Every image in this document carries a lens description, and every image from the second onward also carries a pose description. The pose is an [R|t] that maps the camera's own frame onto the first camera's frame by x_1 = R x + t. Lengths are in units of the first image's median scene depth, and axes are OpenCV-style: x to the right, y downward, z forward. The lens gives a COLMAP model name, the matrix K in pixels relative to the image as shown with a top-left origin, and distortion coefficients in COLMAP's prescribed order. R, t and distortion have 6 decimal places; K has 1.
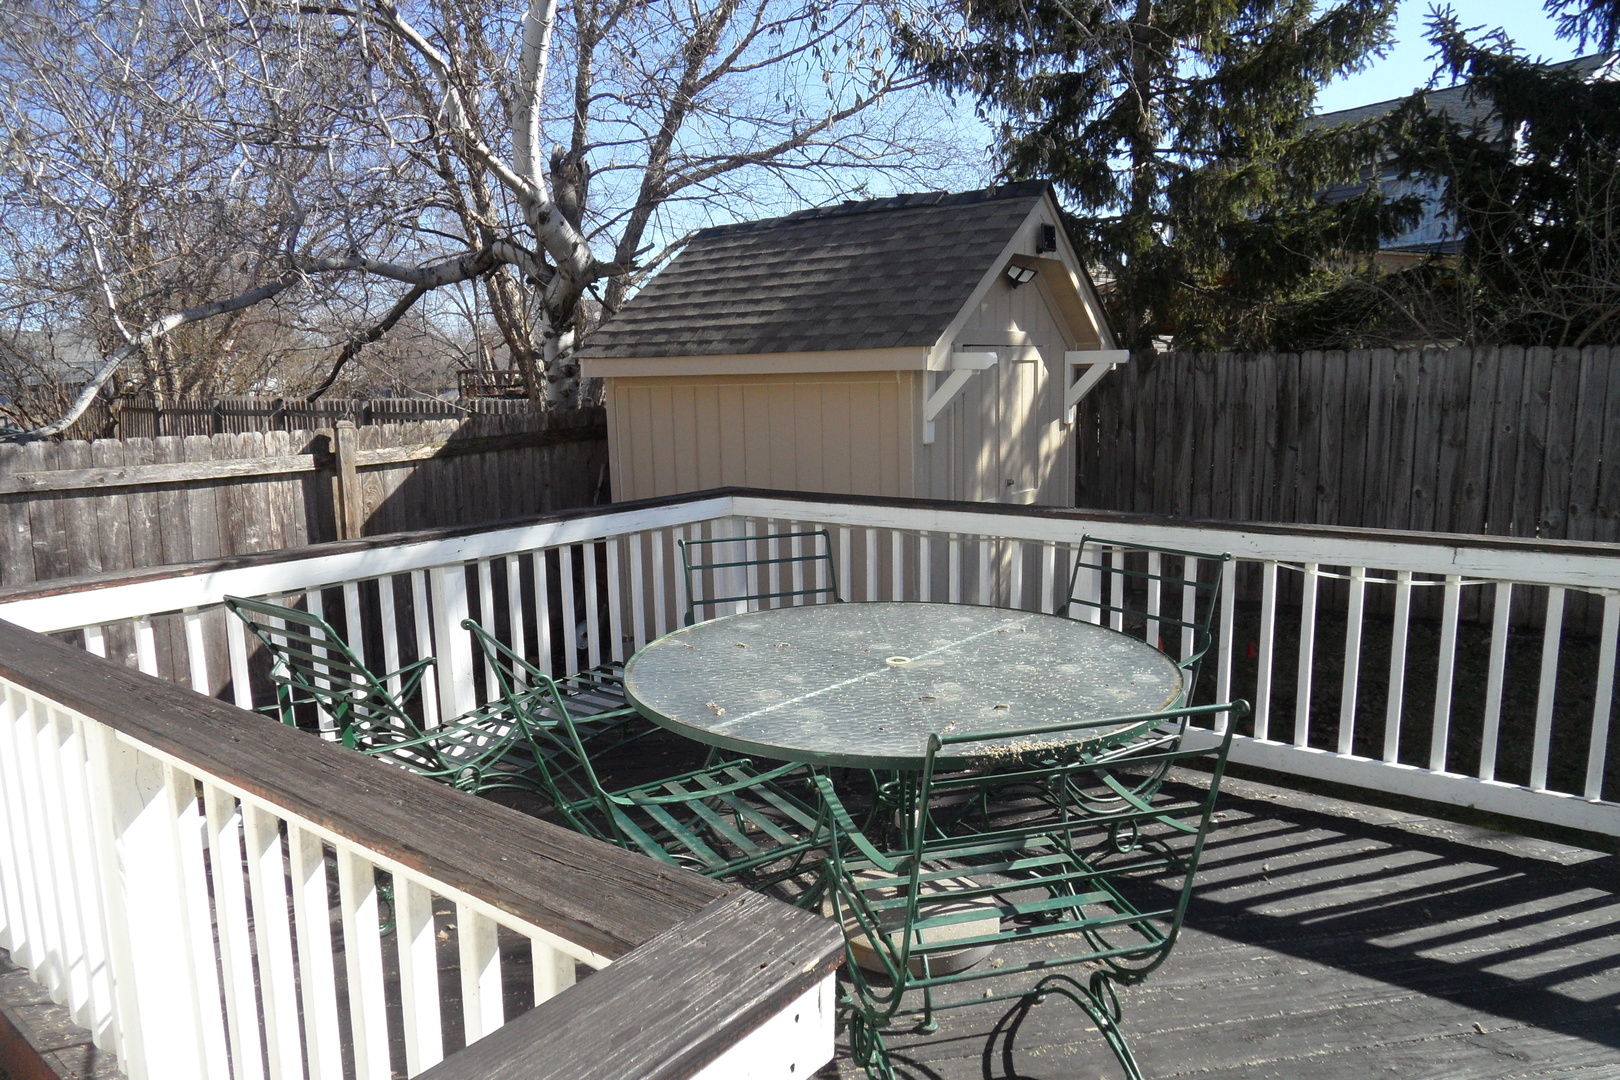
lens RADIAL K [[1047.8, 0, 810.2], [0, 1047.8, 538.3], [0, 0, 1]] dist [-0.033507, 0.009612]
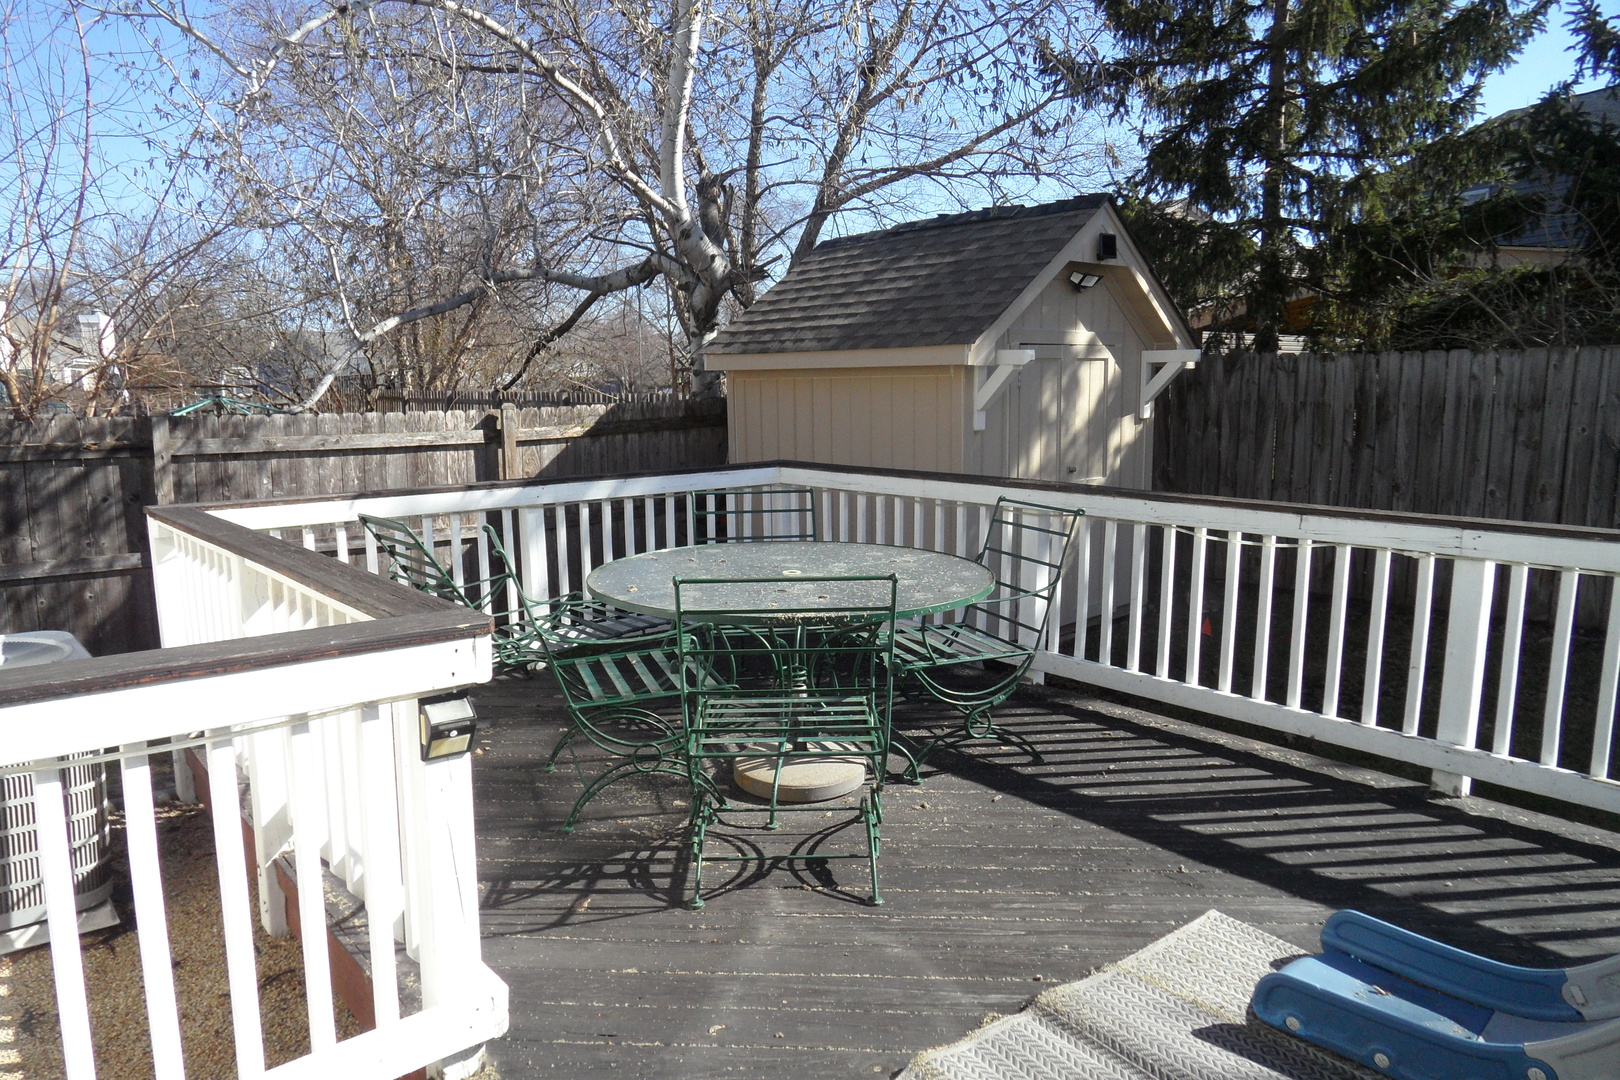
lens RADIAL K [[1047.8, 0, 814.8], [0, 1047.8, 546.1], [0, 0, 1]] dist [-0.033507, 0.009612]
pose [[0.978330, 0.041964, -0.202753, 0.150950], [-0.040839, 0.999118, 0.009729, 0.026184], [0.202983, -0.001238, 0.979182, -0.124180]]
